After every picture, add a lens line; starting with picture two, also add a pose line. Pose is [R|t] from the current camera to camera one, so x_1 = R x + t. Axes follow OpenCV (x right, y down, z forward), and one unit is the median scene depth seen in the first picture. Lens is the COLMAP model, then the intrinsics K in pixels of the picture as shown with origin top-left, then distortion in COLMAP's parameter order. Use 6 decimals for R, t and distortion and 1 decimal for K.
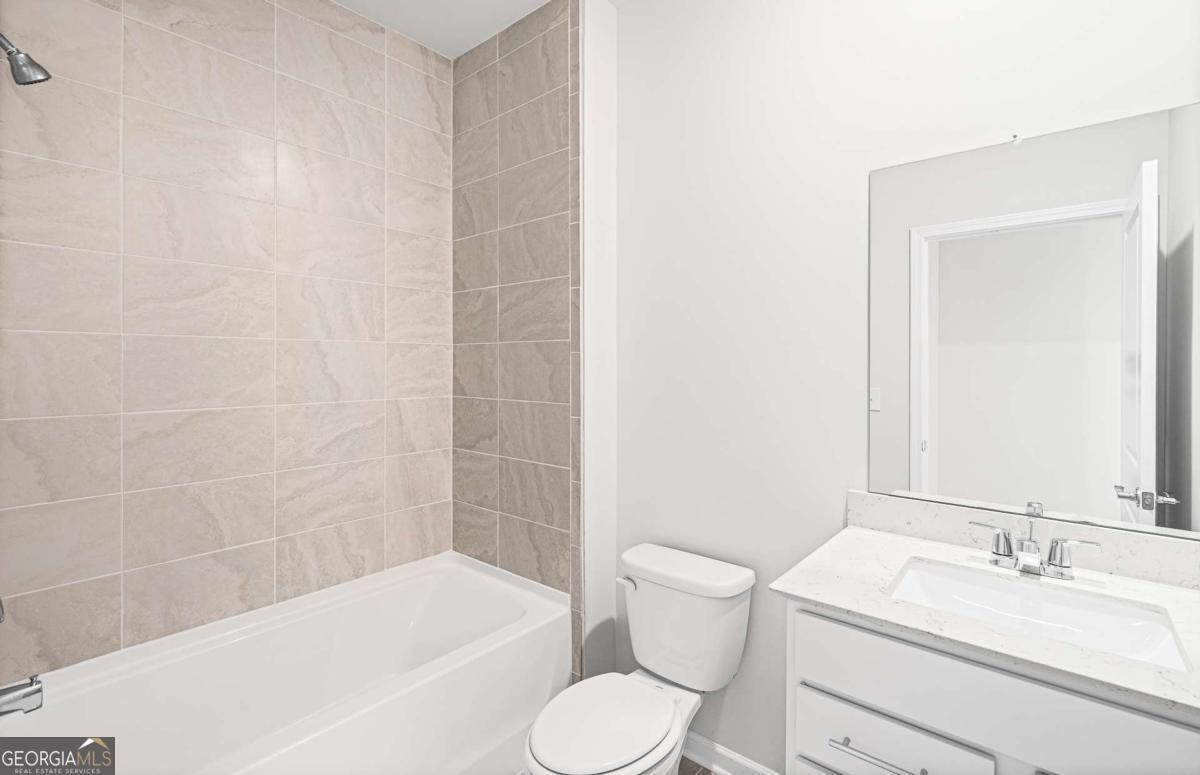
lens RADIAL K [[556.9, 0, 645.0], [0, 556.9, 376.4], [0, 0, 1]] dist [0.001280, 0.001233]
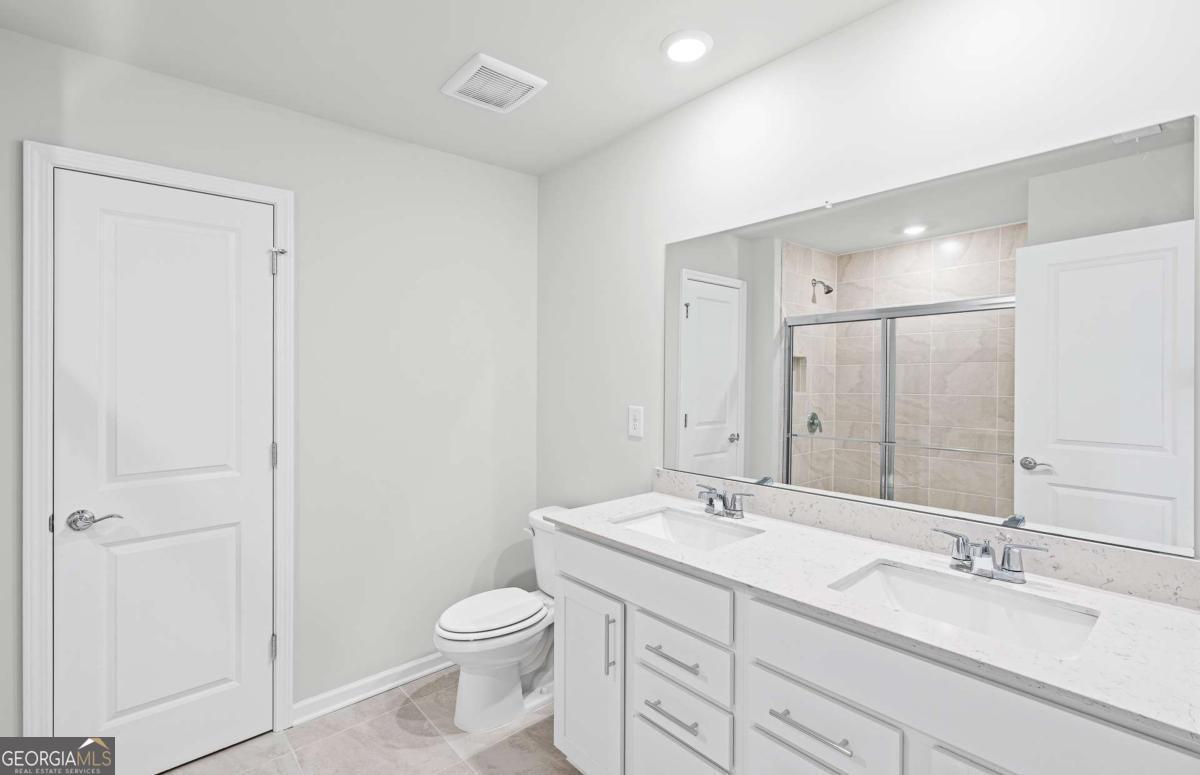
lens RADIAL K [[556.9, 0, 601.3], [0, 556.9, 383.0], [0, 0, 1]] dist [0.001280, 0.001233]
pose [[0.980001, -0.005958, -0.198902, 0.207593], [0.003398, 0.999907, -0.013205, 0.003061], [0.198963, 0.012265, 0.979930, -0.169602]]
